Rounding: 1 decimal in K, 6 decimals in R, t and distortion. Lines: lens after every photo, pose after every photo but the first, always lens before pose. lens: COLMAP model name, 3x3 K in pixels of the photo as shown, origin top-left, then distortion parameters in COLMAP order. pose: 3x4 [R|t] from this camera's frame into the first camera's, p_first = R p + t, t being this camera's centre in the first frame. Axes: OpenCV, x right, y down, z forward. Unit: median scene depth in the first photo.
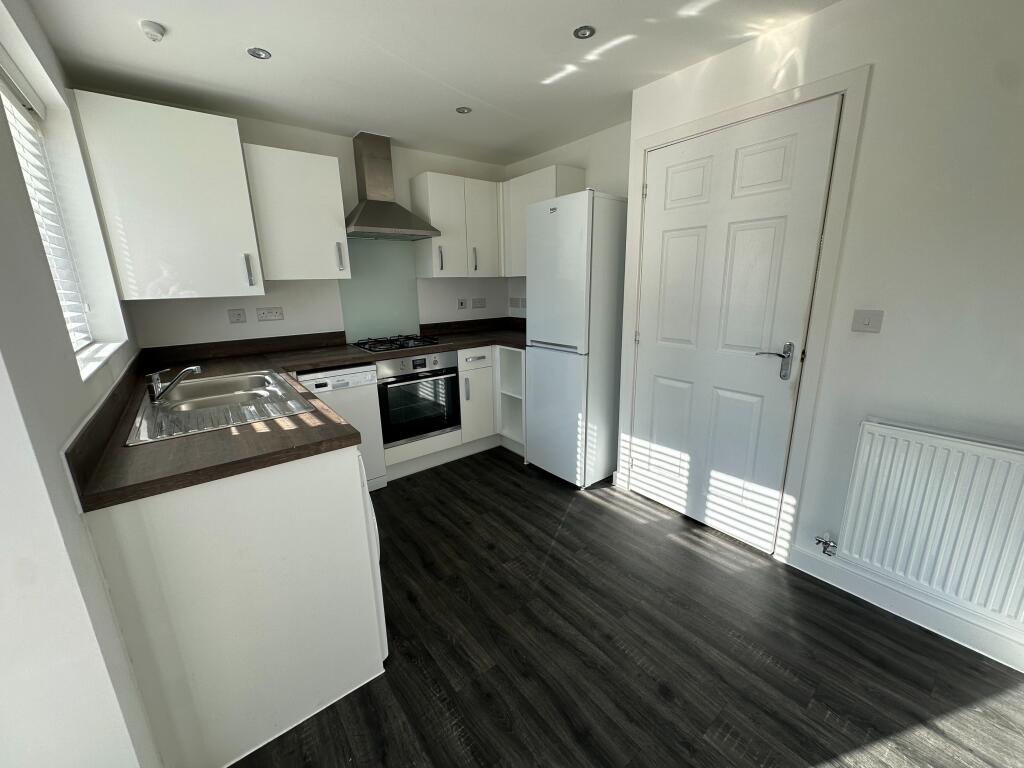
lens RADIAL K [[409.6, 0, 512.0], [0, 409.6, 384.0], [0, 0, 1]] dist [0.002108, 0.000400]
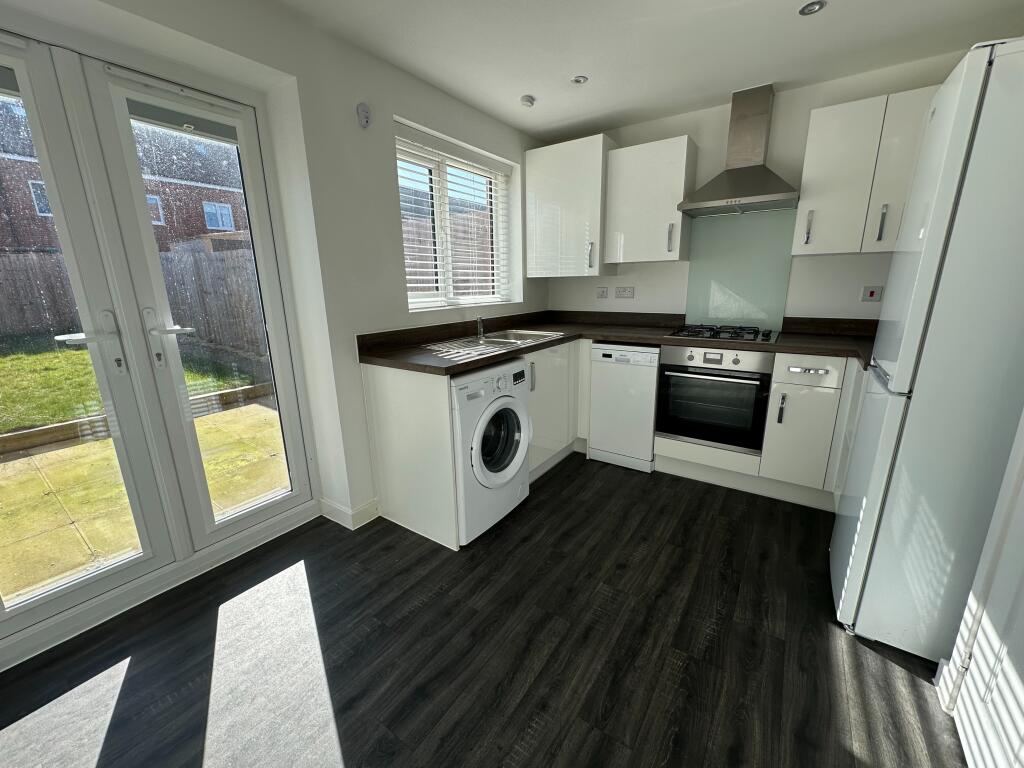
lens RADIAL K [[410.6, 0, 512.0], [0, 410.6, 384.0], [0, 0, 1]] dist [-0.001212, -0.000009]
pose [[0.291869, 0.244643, -0.924642, 0.656467], [-0.220839, 0.957850, 0.183720, -0.090673], [0.930614, 0.150574, 0.333593, 0.481804]]
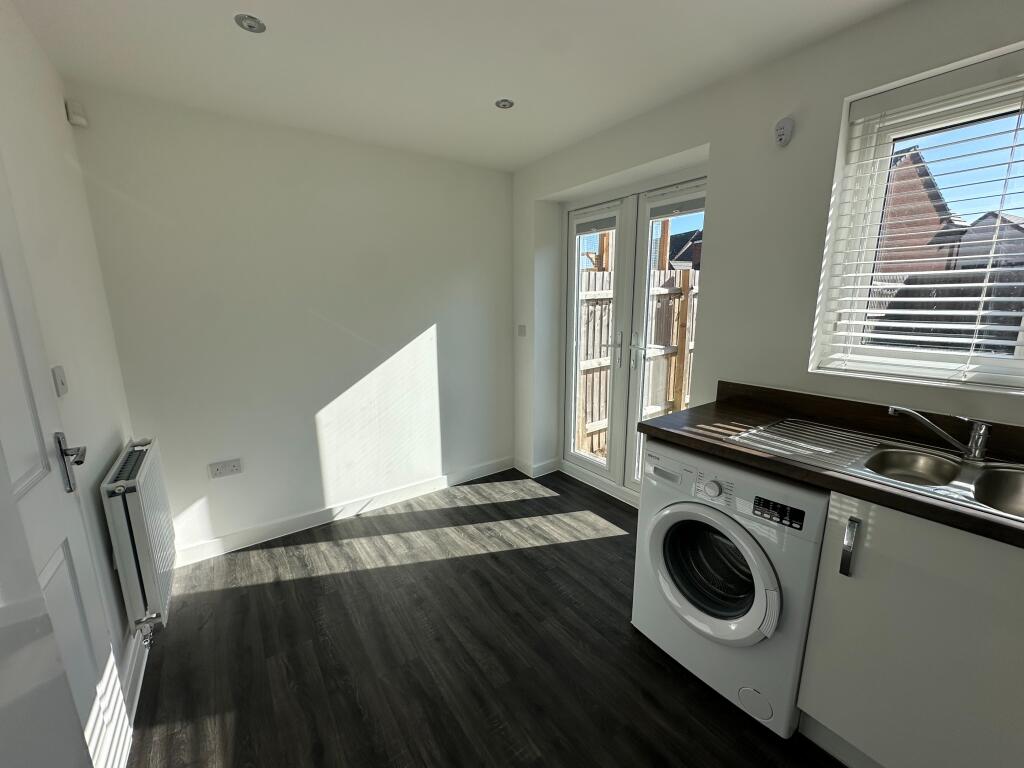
lens RADIAL K [[409.6, 0, 512.0], [0, 409.6, 384.0], [0, 0, 1]] dist [0.002108, 0.000400]
pose [[-0.998708, 0.016579, 0.048032, -0.019365], [0.035667, 0.901989, 0.430283, -0.373633], [-0.036191, 0.431440, -0.901415, 1.383060]]
